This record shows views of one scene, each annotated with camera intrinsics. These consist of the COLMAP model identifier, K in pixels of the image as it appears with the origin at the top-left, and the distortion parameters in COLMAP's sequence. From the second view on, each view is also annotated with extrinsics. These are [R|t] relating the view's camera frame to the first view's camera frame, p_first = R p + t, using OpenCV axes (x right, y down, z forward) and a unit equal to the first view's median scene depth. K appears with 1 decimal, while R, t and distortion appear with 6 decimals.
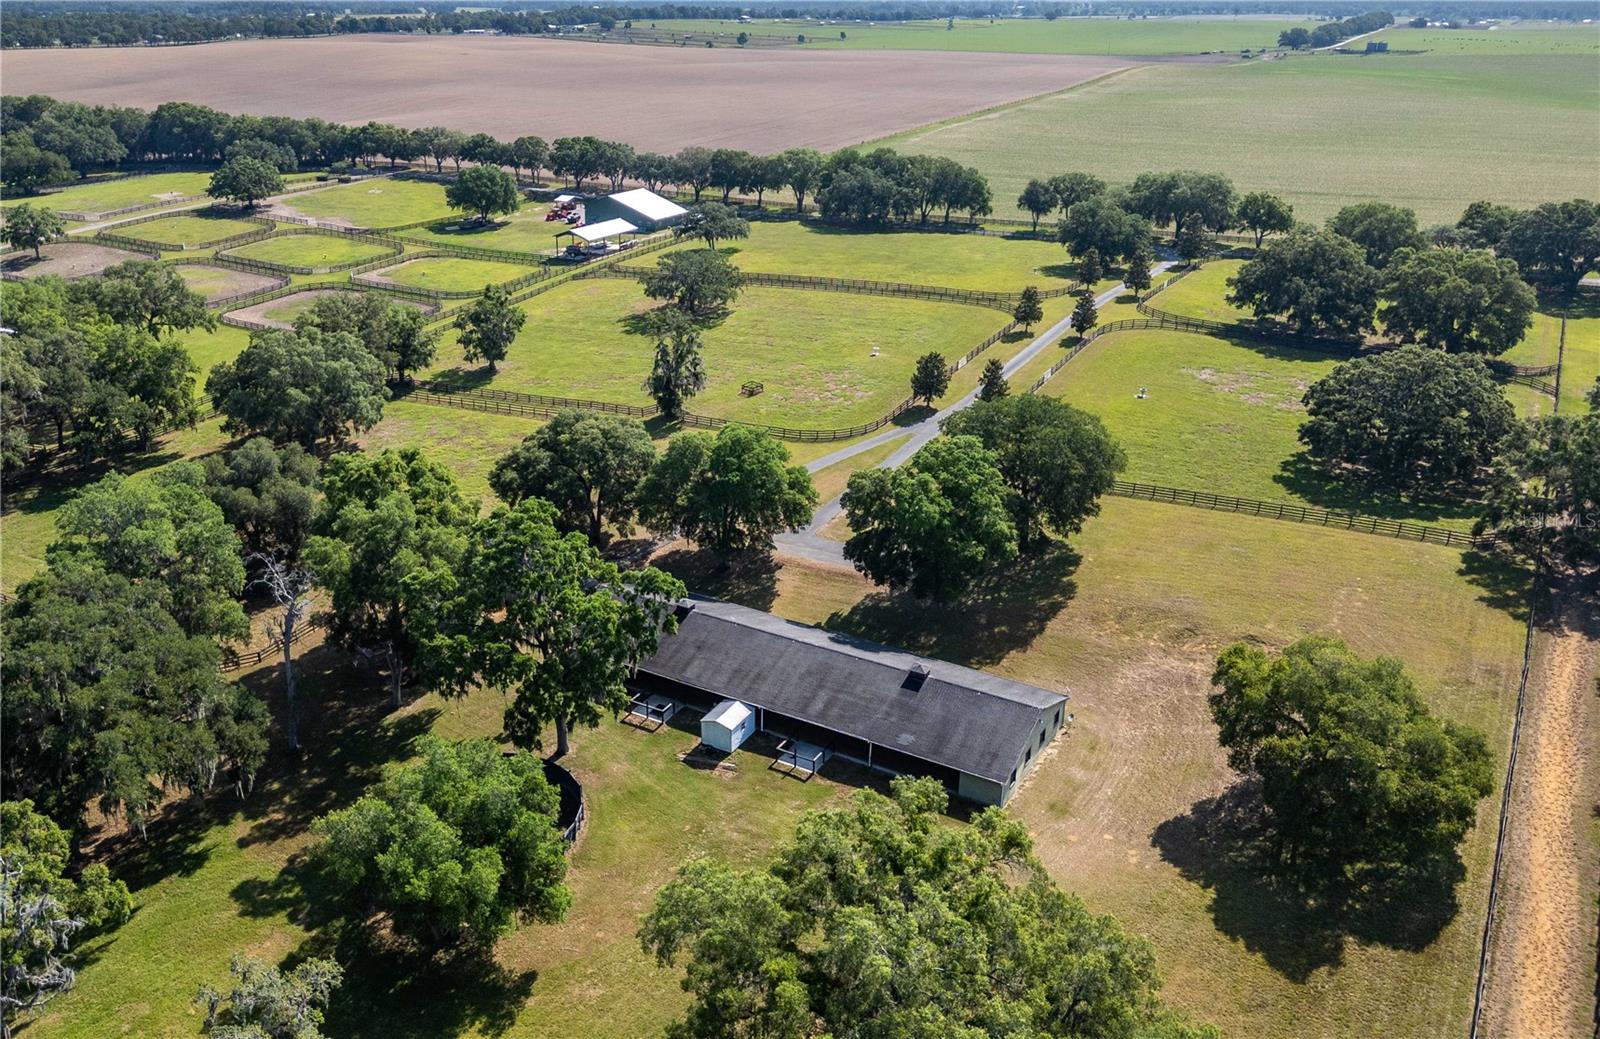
lens RADIAL K [[1321.4, 0, 704.7], [0, 1321.4, 516.0], [0, 0, 1]] dist [0.072251, -0.077161]
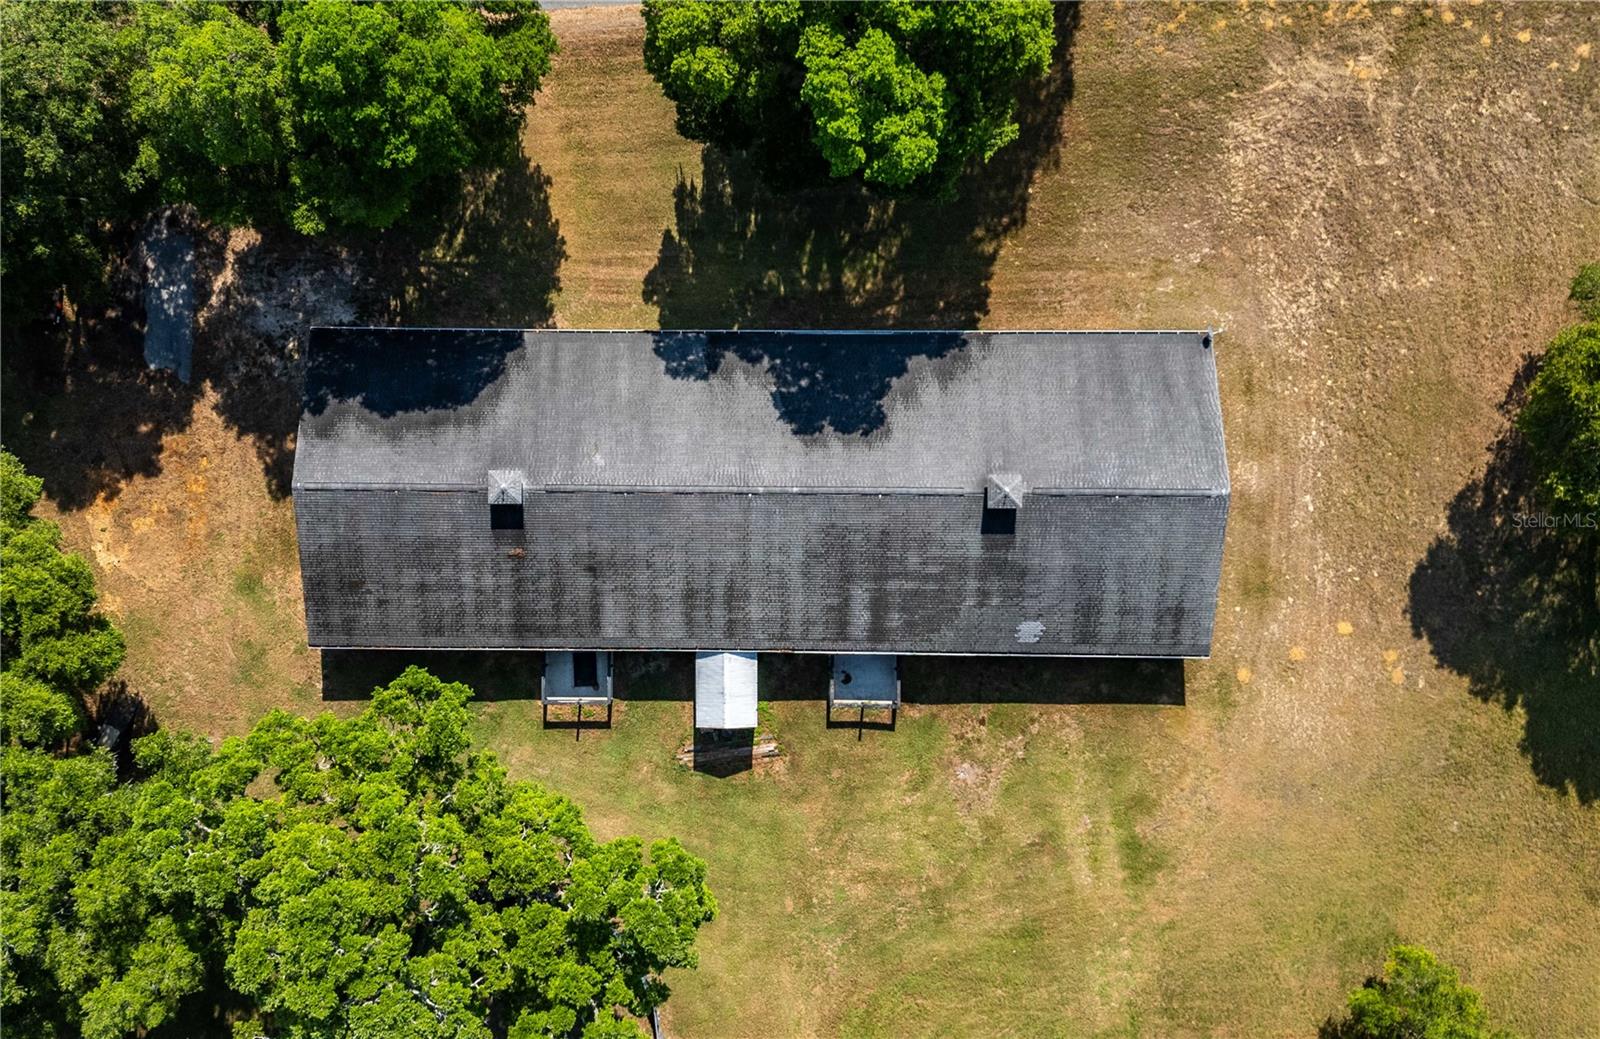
lens RADIAL K [[1307.2, 0, 800.0], [0, 1307.2, 519.5], [0, 0, 1]] dist [0.069636, -0.068678]
pose [[0.861341, -0.507715, 0.017800, 0.029718], [0.187329, 0.349982, 0.917835, -0.158620], [-0.472228, -0.787235, 0.396564, 0.328212]]
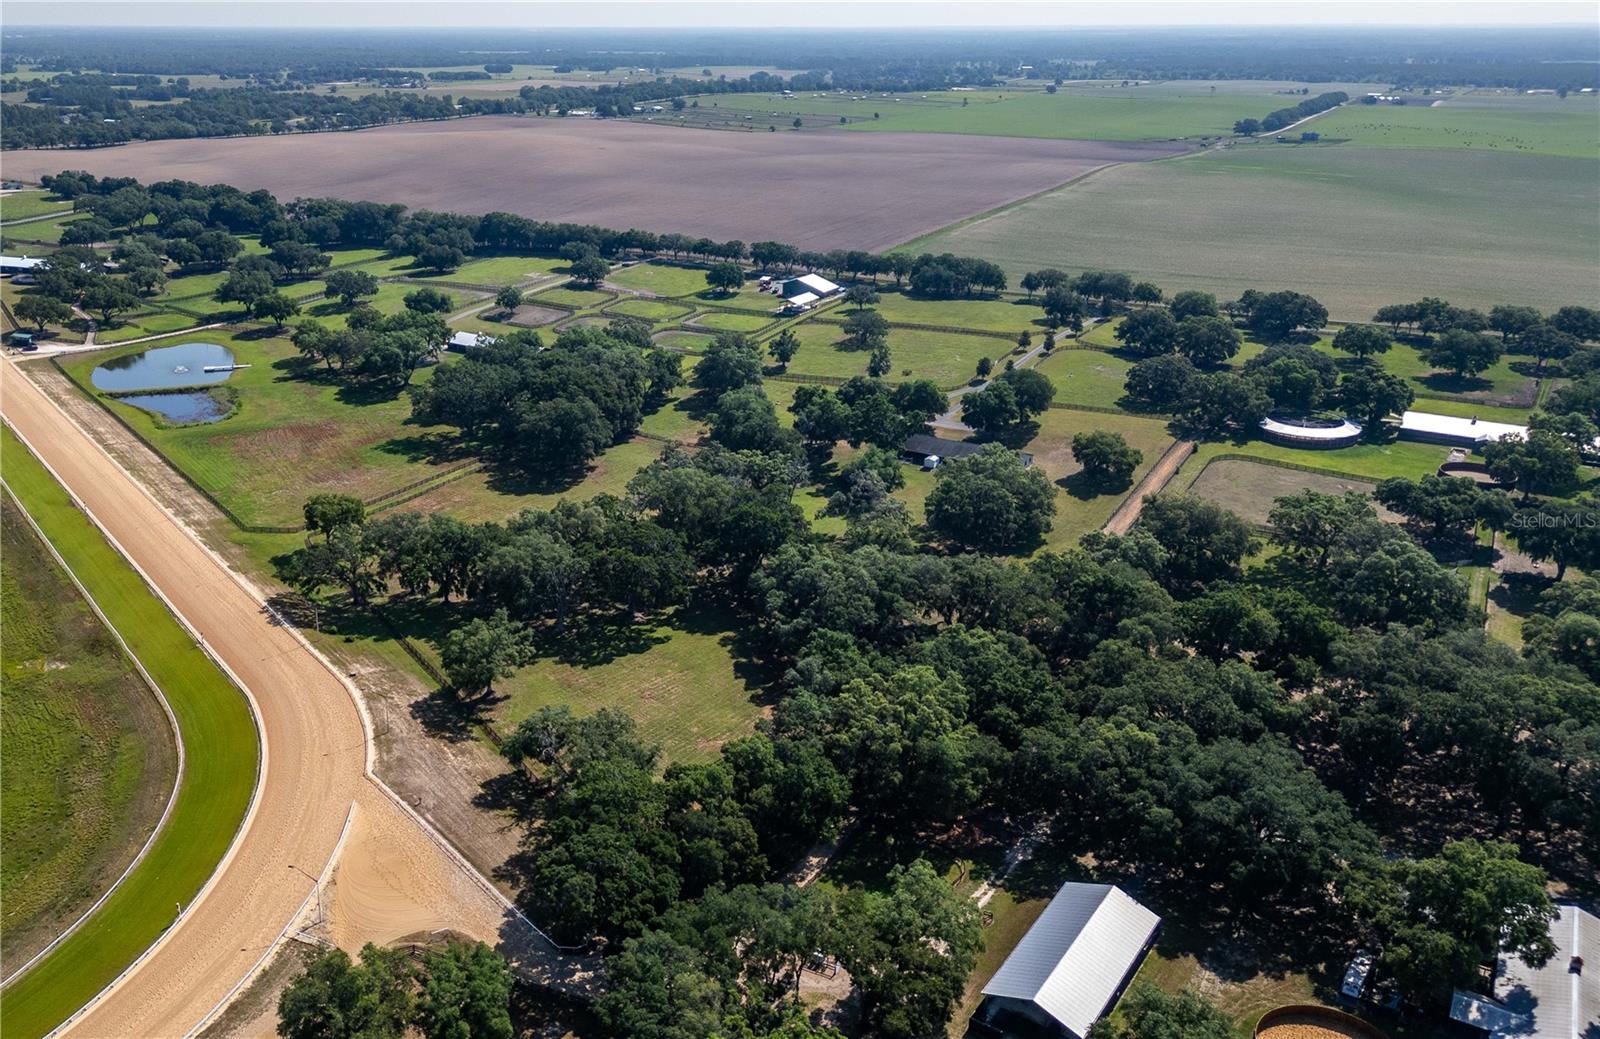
lens RADIAL K [[1300.2, 0, 679.8], [0, 1300.2, 519.2], [0, 0, 1]] dist [0.080636, -0.106957]
pose [[0.999668, 0.009194, -0.024064, -0.221655], [-0.009663, 0.999764, -0.019458, 0.152705], [0.023879, 0.019684, 0.999521, -0.953326]]
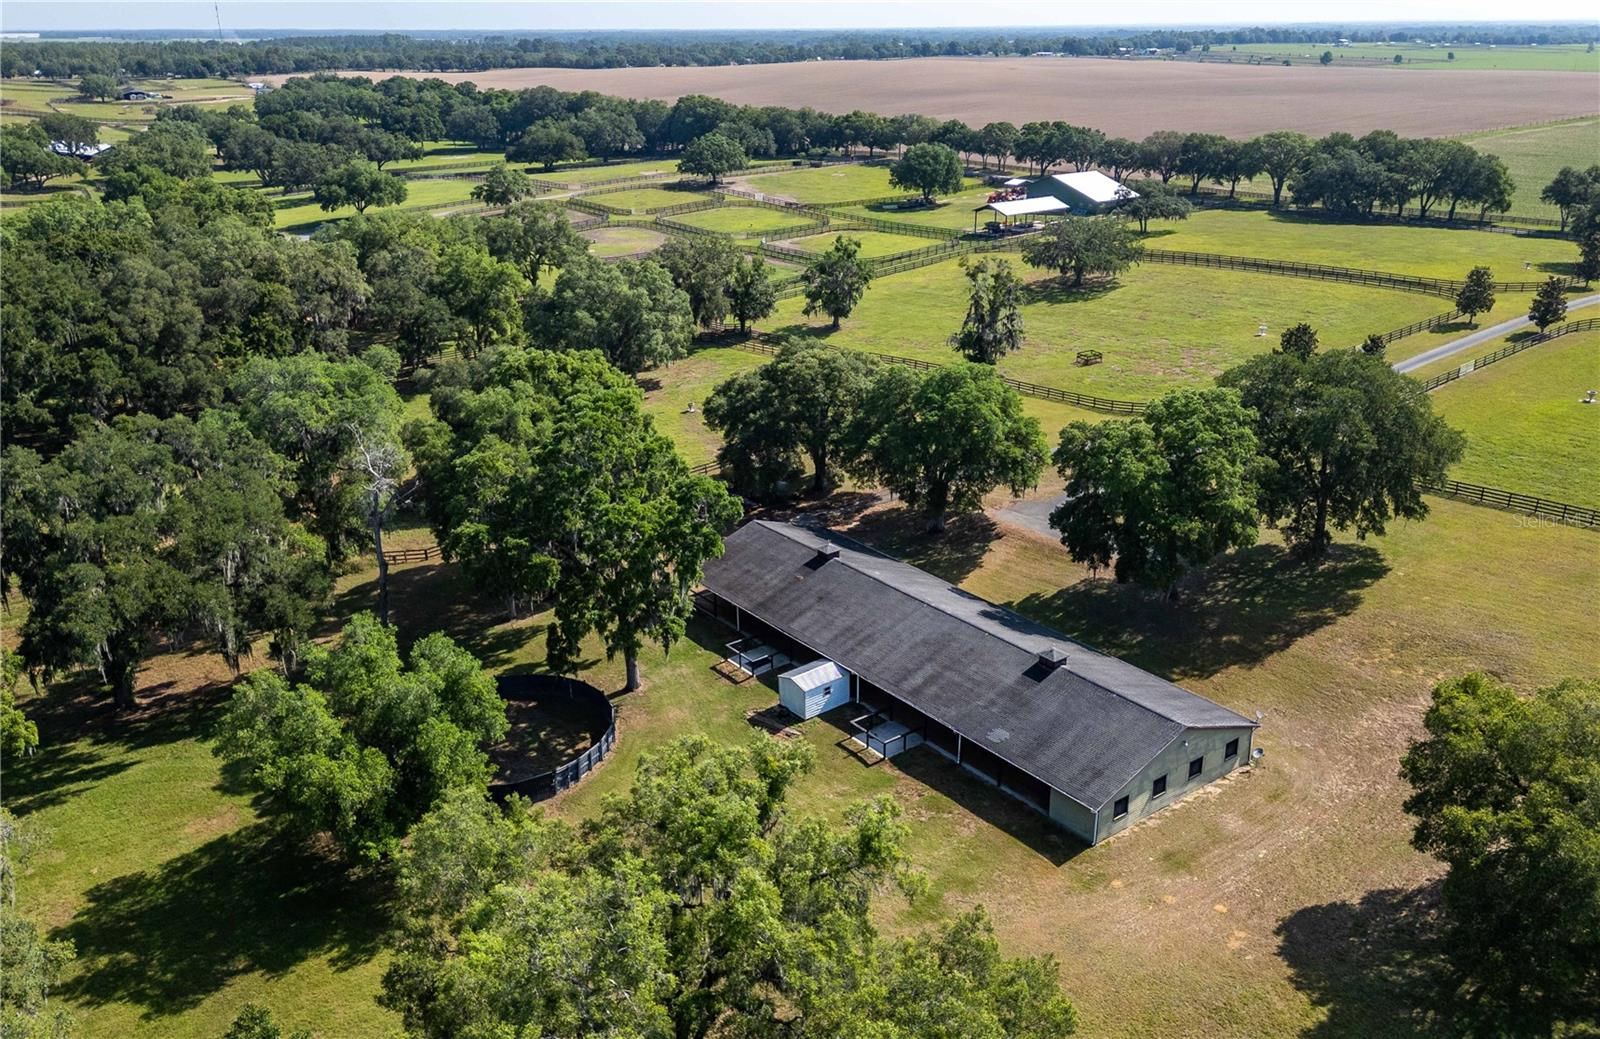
lens RADIAL K [[1307.2, 0, 800.0], [0, 1307.2, 519.5], [0, 0, 1]] dist [0.069636, -0.068678]
pose [[0.937944, 0.116968, -0.326465, 0.107113], [-0.123109, 0.992391, 0.001863, 0.021488], [0.324199, 0.038443, 0.945207, 0.089175]]
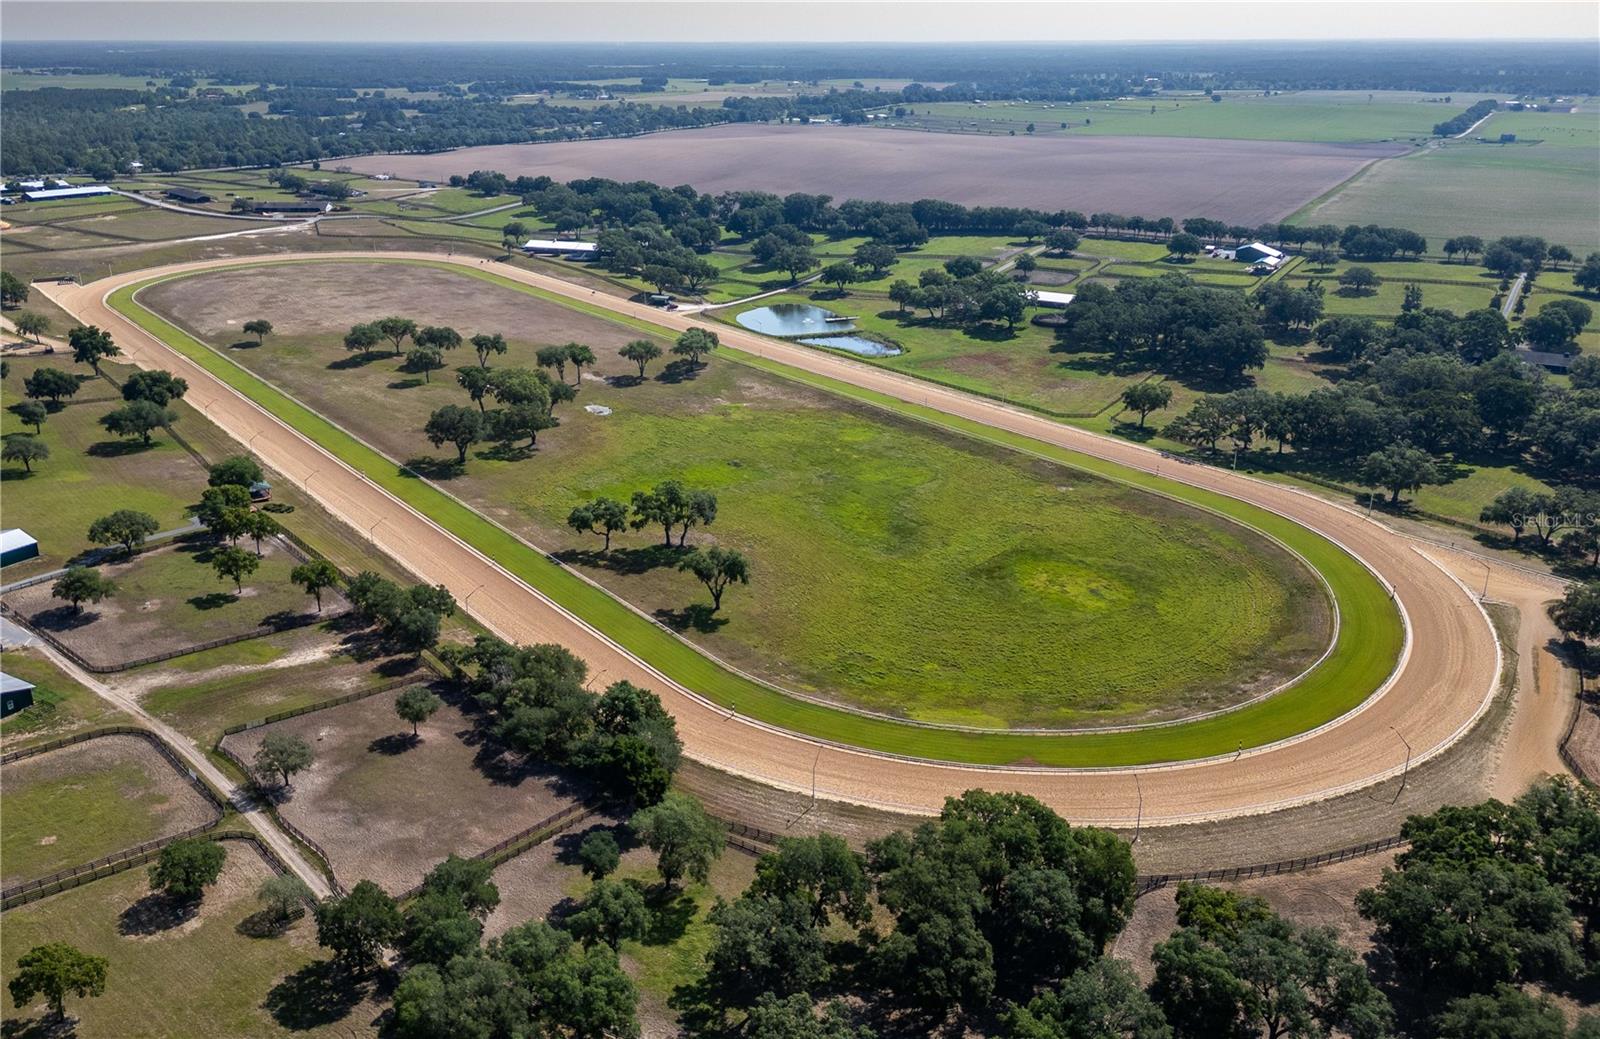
lens RADIAL K [[1289.8, 0, 800.0], [0, 1289.8, 519.5], [0, 0, 1]] dist [0.100144, -0.157125]
pose [[0.999951, -0.004867, 0.008579, -0.978556], [0.005096, 0.999623, -0.026969, 0.310698], [-0.008445, 0.027011, 0.999599, -1.338227]]
